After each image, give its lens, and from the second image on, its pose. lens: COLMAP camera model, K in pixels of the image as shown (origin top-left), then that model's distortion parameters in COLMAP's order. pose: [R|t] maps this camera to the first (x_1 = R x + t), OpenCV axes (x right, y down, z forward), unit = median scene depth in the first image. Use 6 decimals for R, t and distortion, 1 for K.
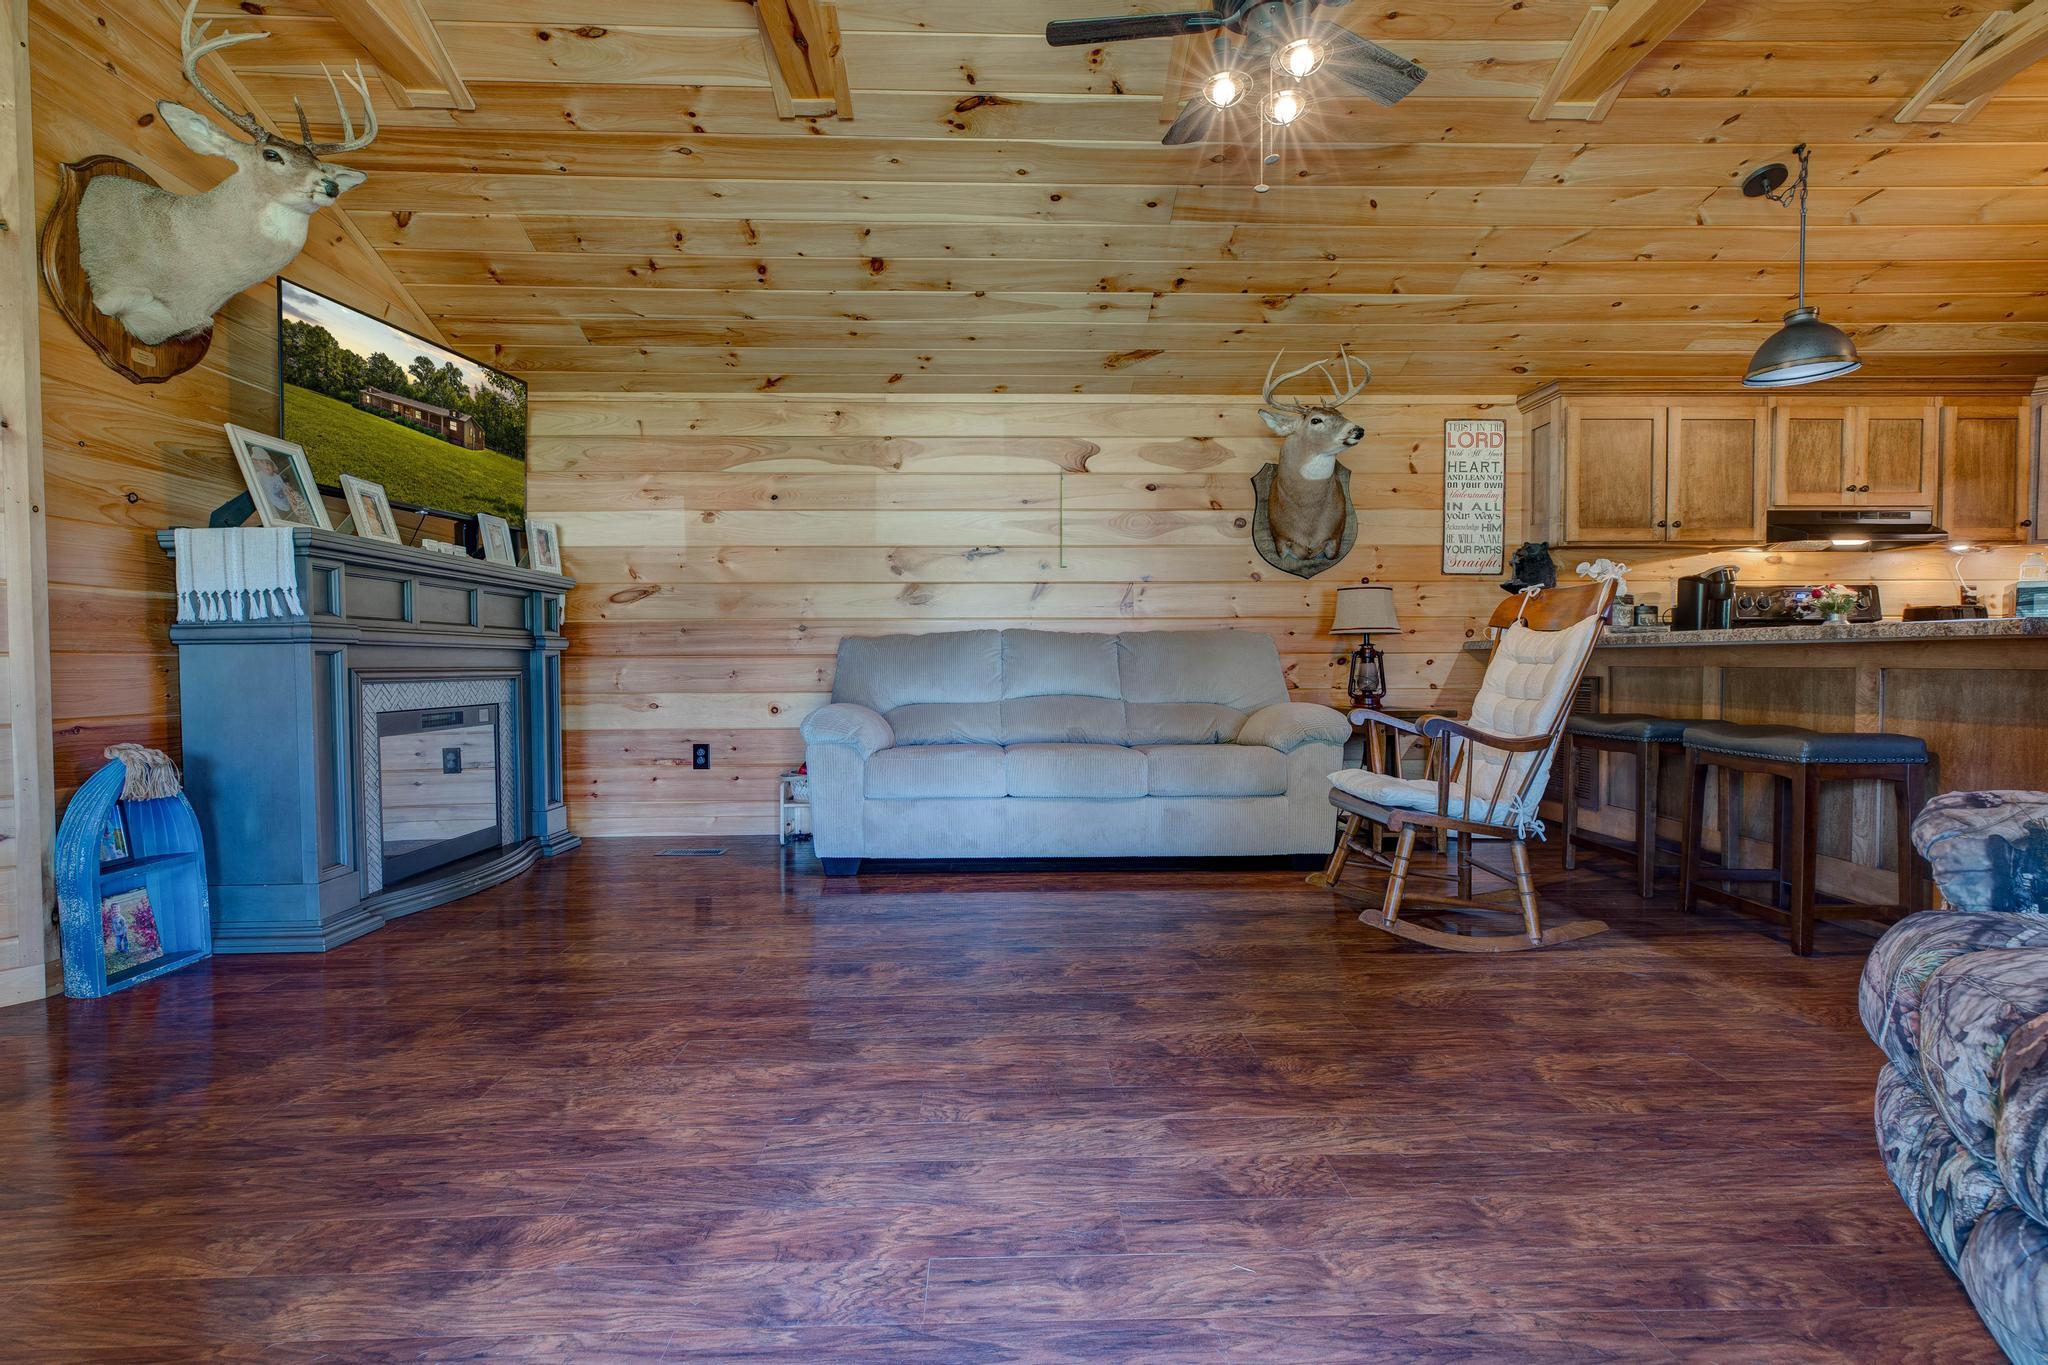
lens RADIAL K [[929.0, 0, 1024.0], [0, 929.0, 682.5], [0, 0, 1]] dist [0.005838, -0.000202]
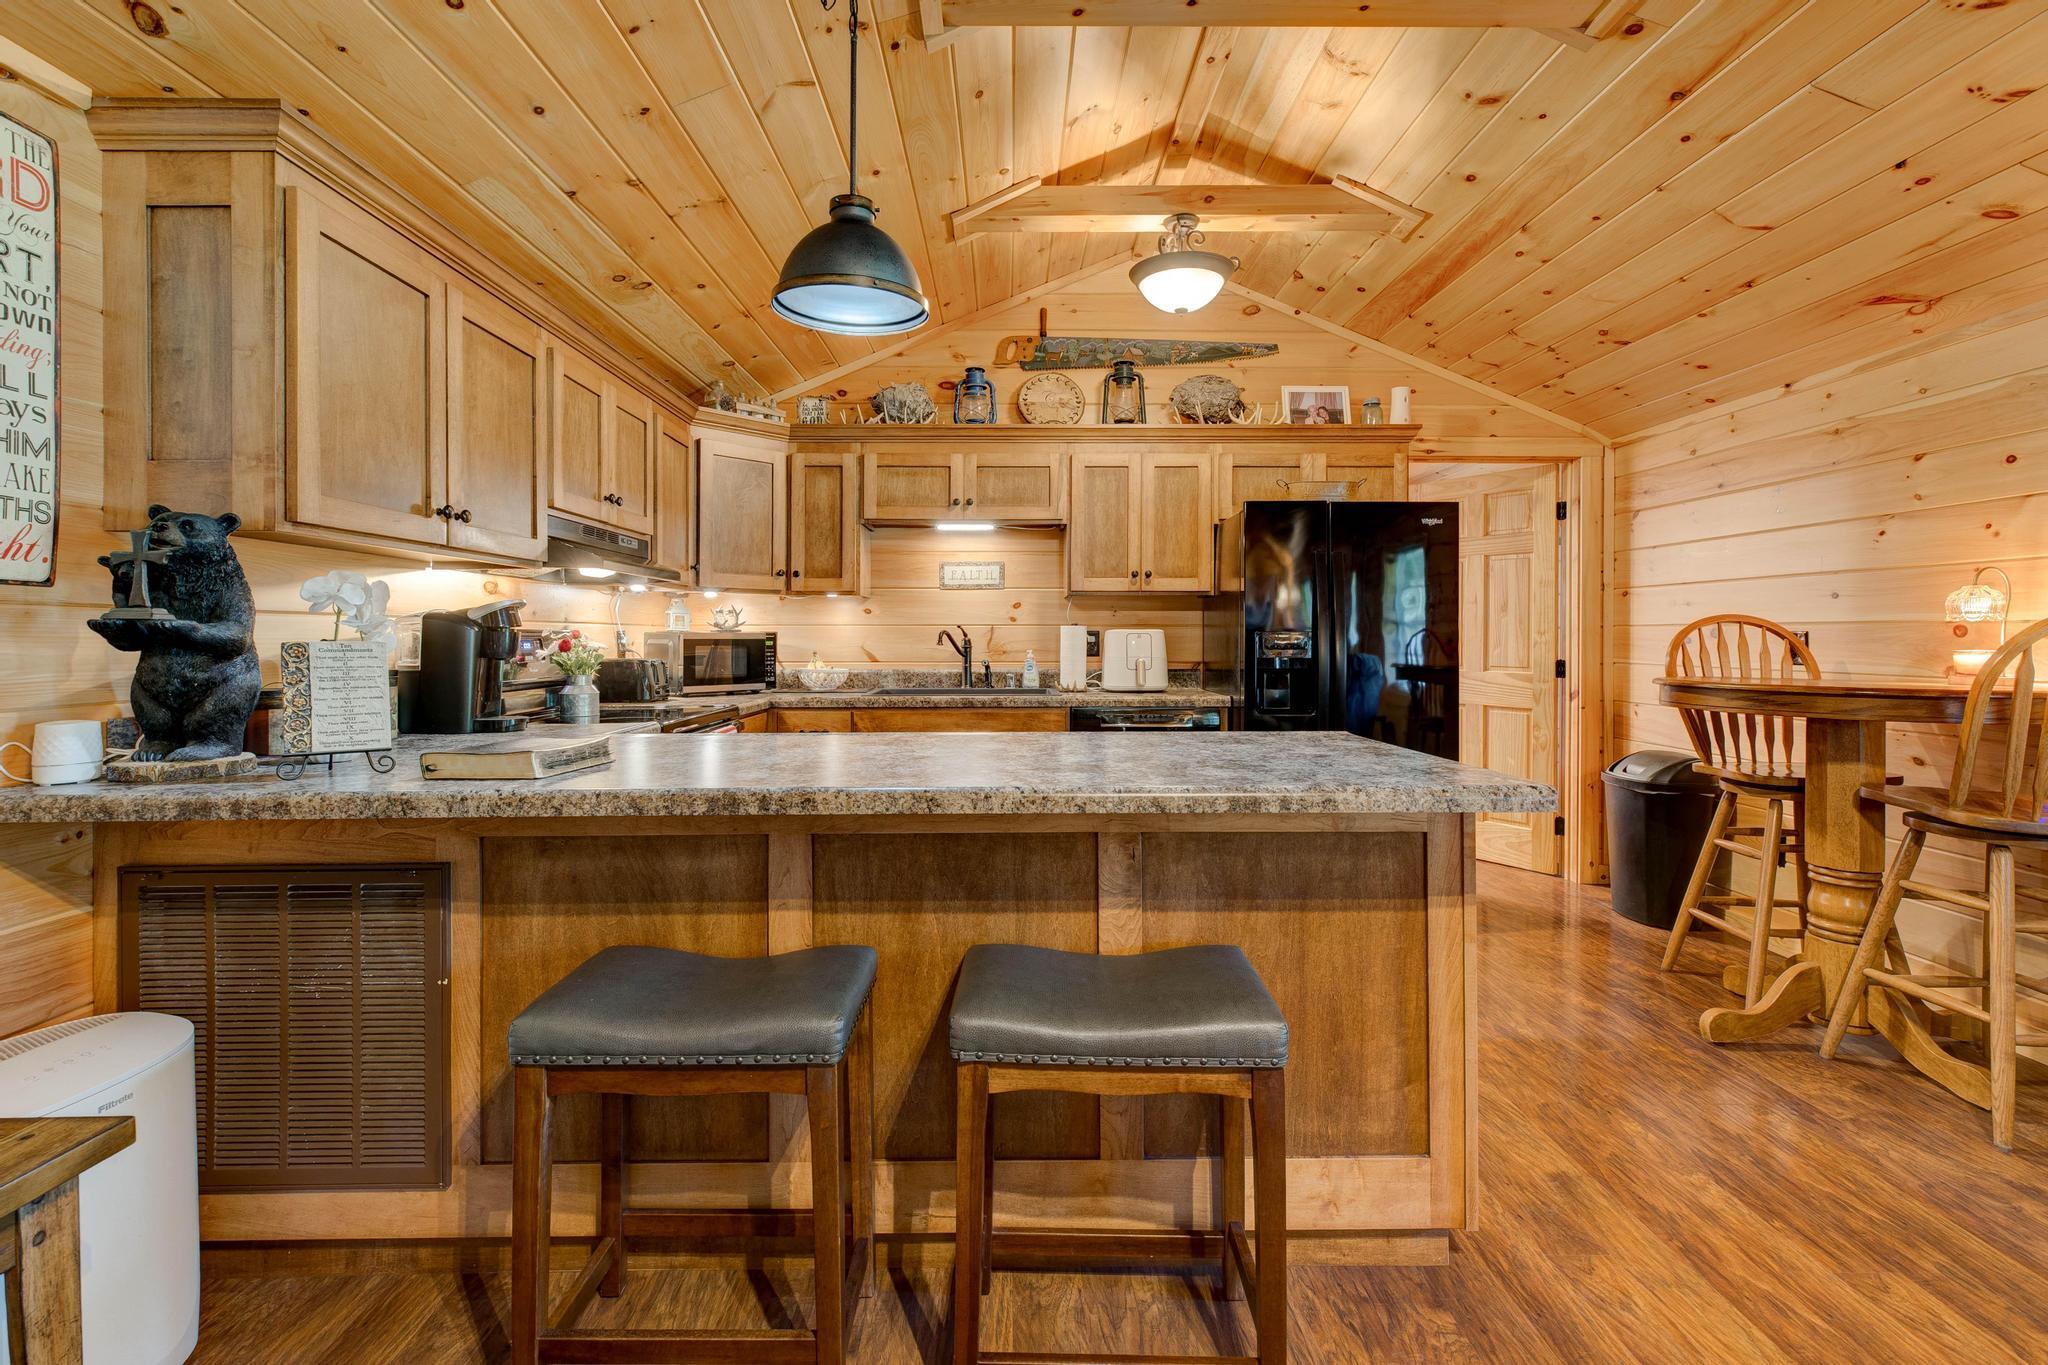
lens RADIAL K [[960.2, 0, 1028.9], [0, 960.2, 637.2], [0, 0, 1]] dist [0.003590, 0.000033]
pose [[0.024516, 0.007129, 0.999674, 0.174089], [0.026150, 0.999628, -0.007770, -0.088483], [-0.999357, 0.026332, 0.024320, 0.659458]]
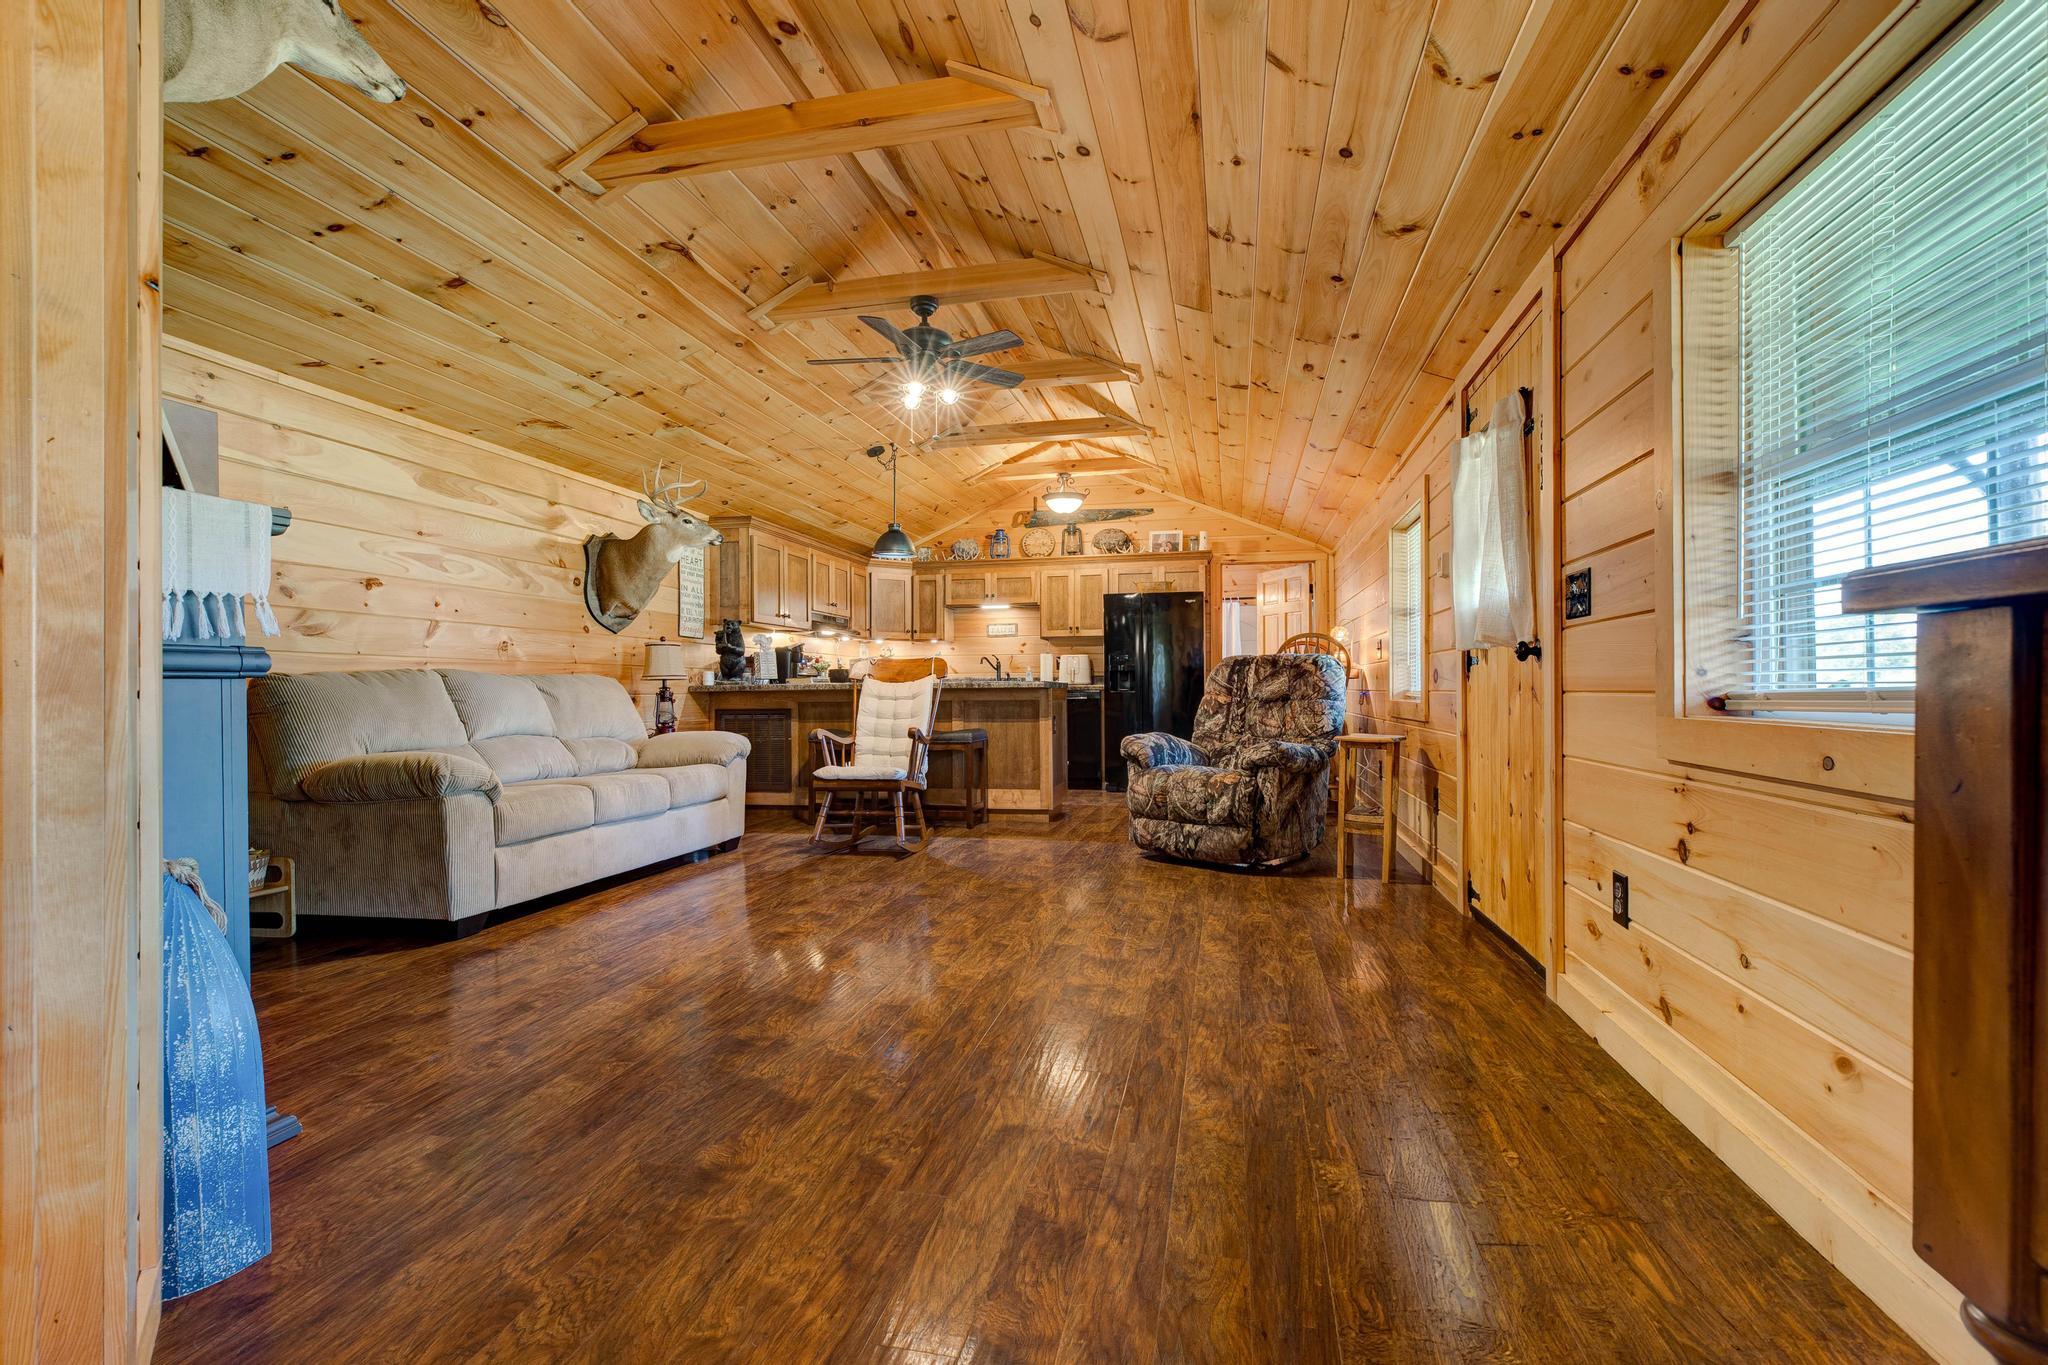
lens RADIAL K [[929.0, 0, 1024.0], [0, 929.0, 682.5], [0, 0, 1]] dist [0.005838, -0.000202]
pose [[0.247940, 0.011889, 0.968702, -0.773166], [0.030932, 0.999318, -0.020182, -0.005932], [-0.968281, 0.034968, 0.247403, 0.185077]]
